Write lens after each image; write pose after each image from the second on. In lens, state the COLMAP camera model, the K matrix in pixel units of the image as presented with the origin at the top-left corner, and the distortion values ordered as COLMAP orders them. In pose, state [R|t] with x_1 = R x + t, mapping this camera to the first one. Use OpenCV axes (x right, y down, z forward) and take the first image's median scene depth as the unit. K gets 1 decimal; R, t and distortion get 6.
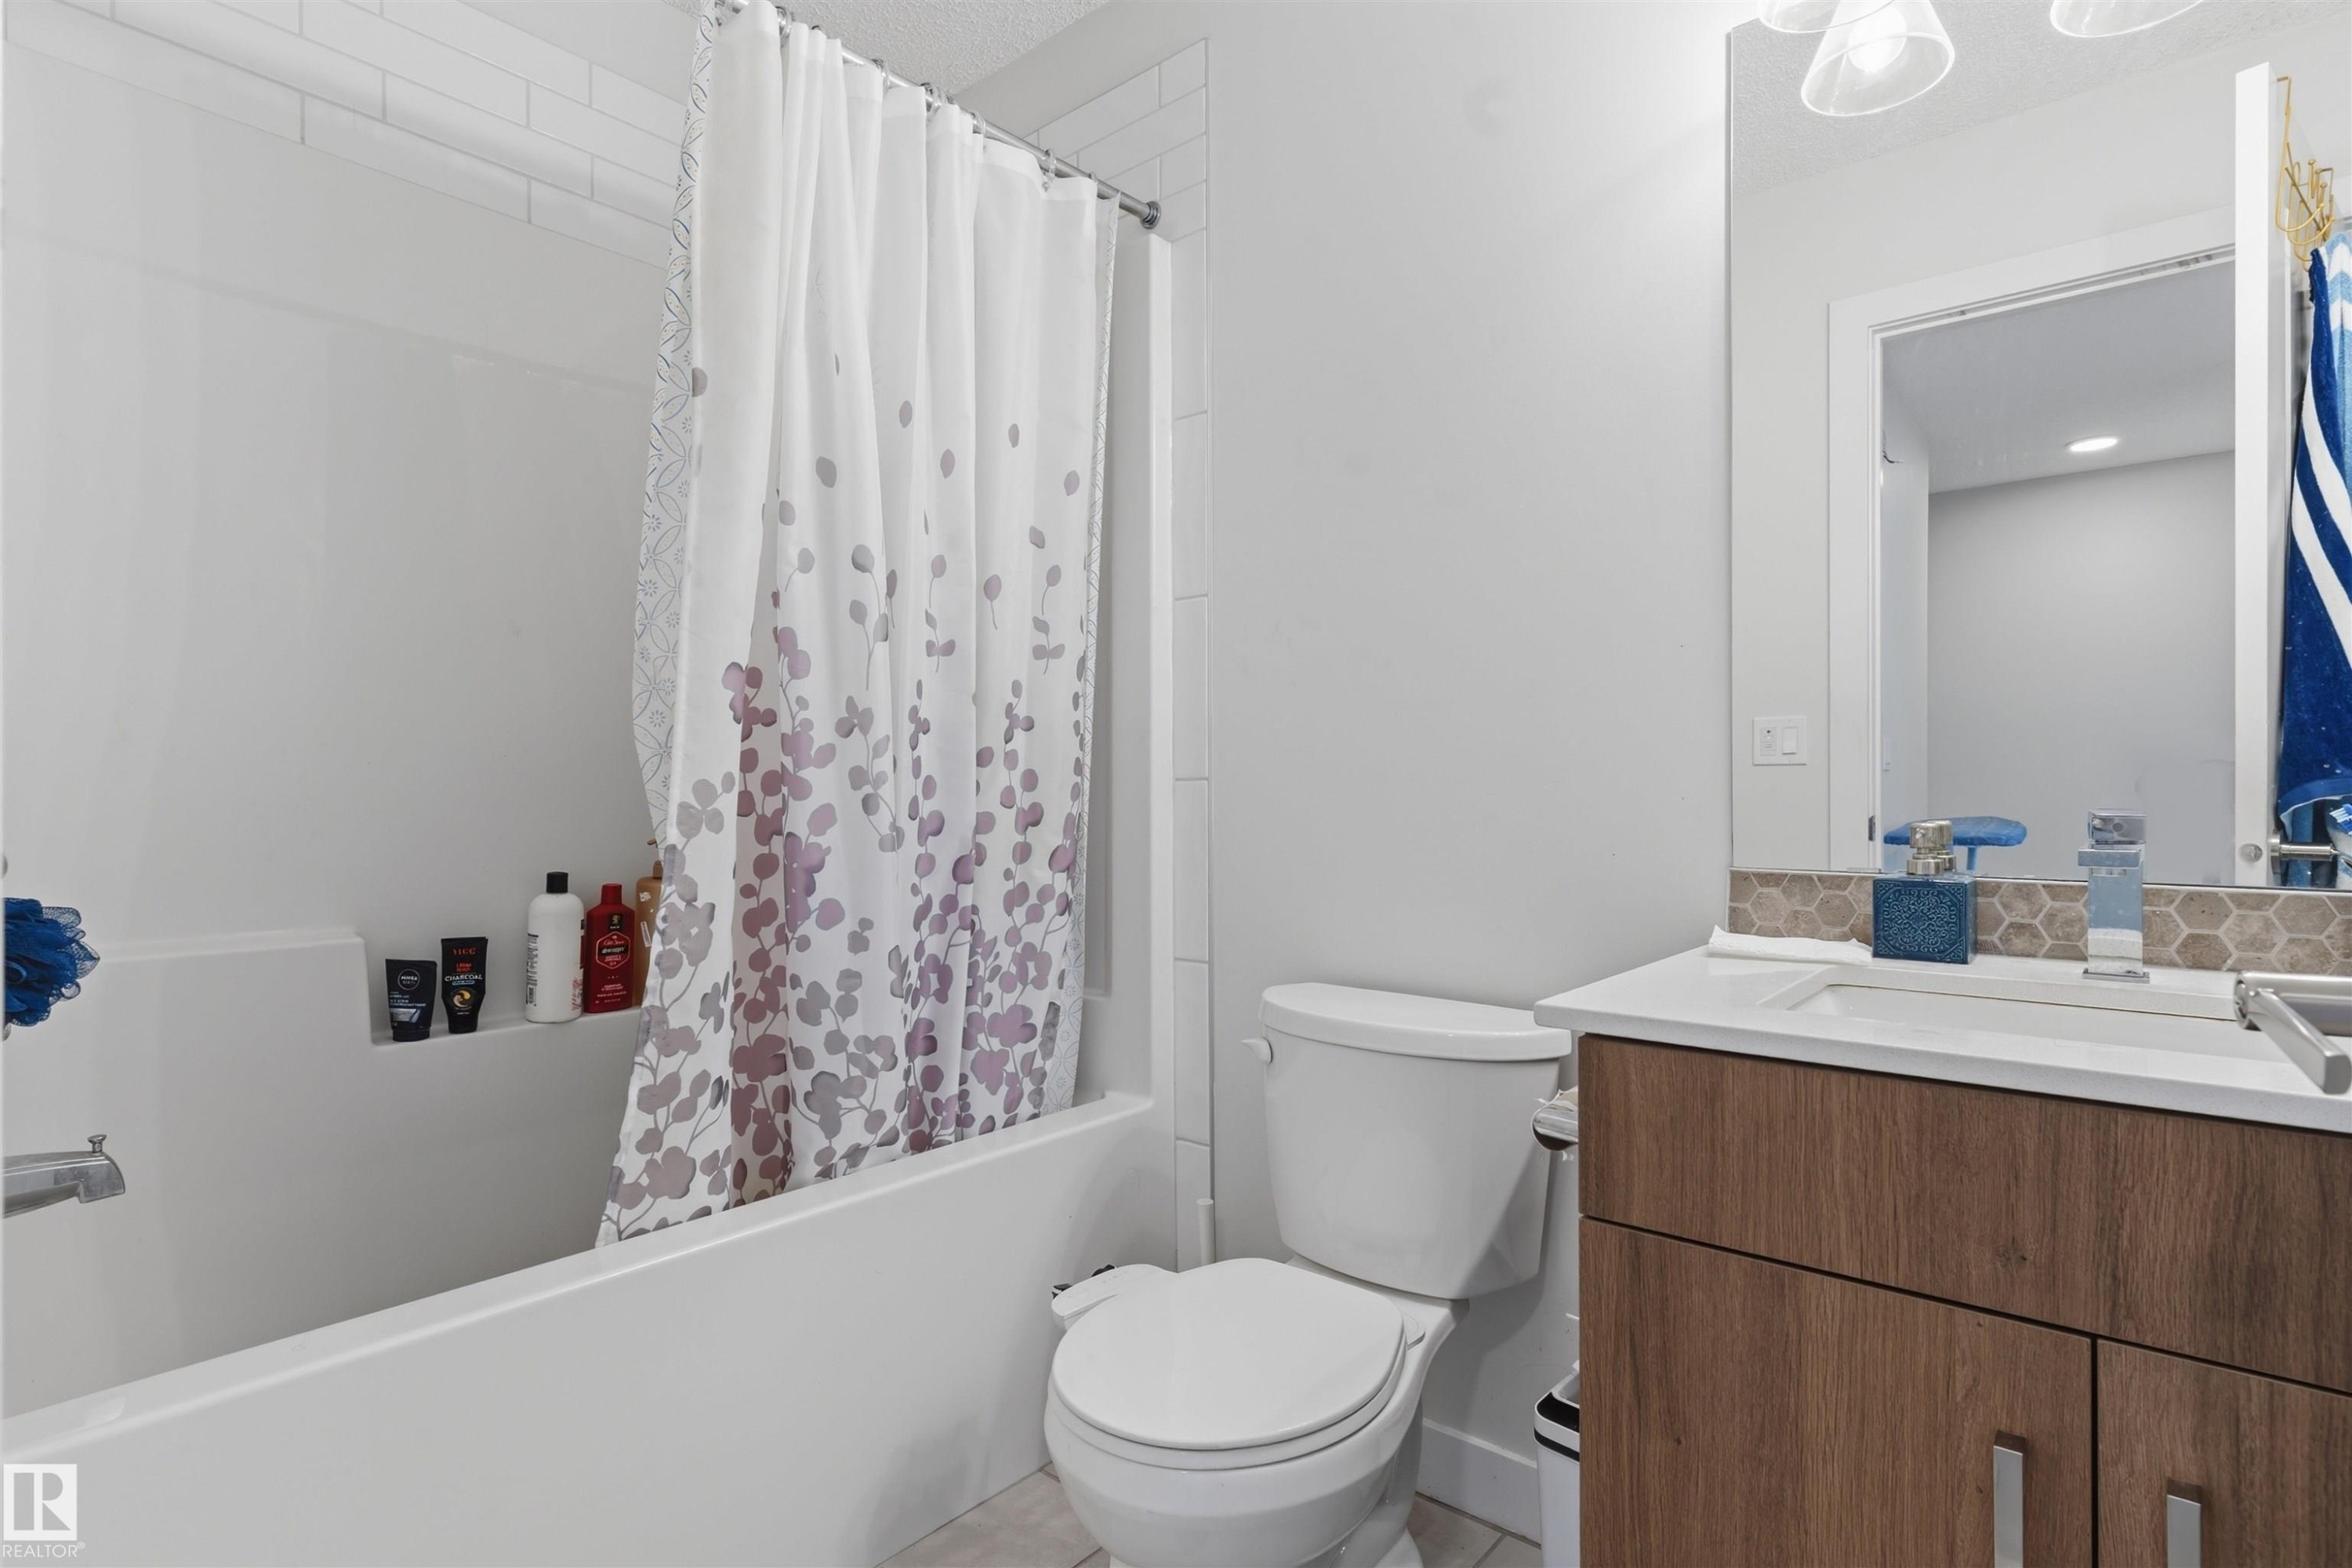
lens RADIAL K [[1153.3, 0, 1176.0], [0, 1153.3, 784.0], [0, 0, 1]] dist [0.002445, 0.002161]
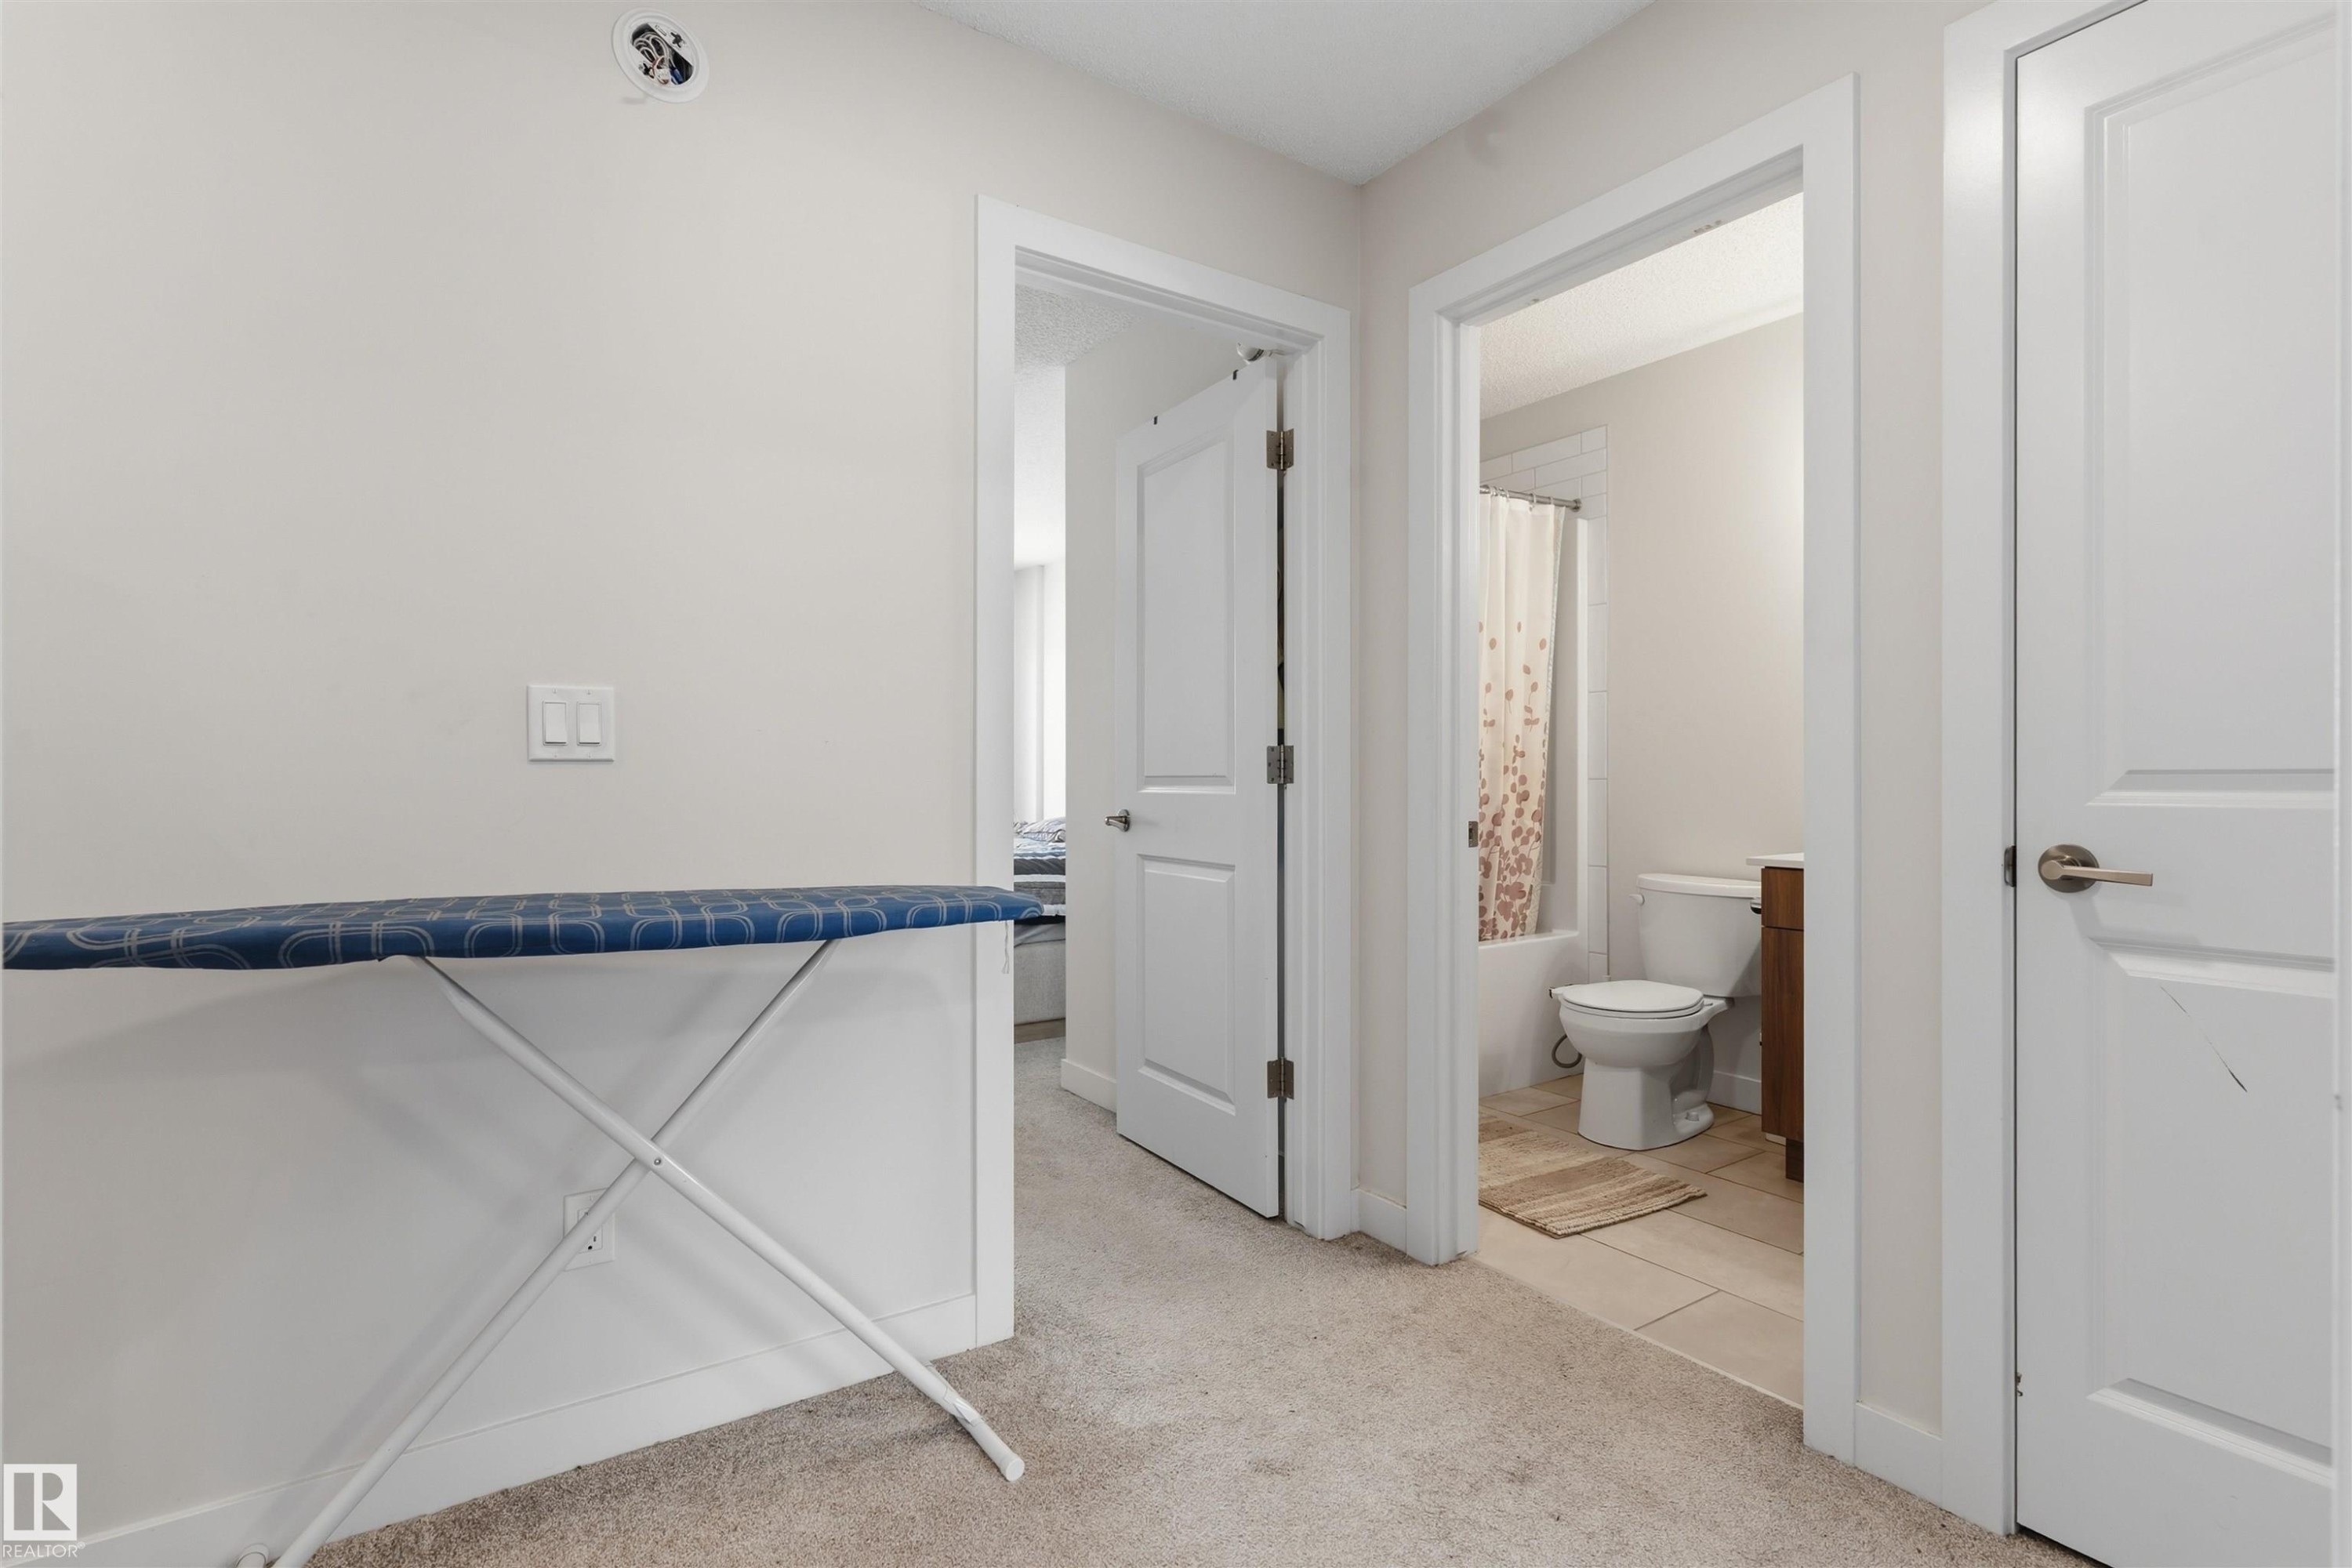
lens RADIAL K [[1153.3, 0, 1176.0], [0, 1153.3, 784.0], [0, 0, 1]] dist [0.002445, 0.002161]
pose [[0.967255, 0.000792, -0.253806, -0.209428], [0.001836, 0.999947, 0.010115, -0.019275], [0.253800, -0.010249, 0.967202, -1.303952]]
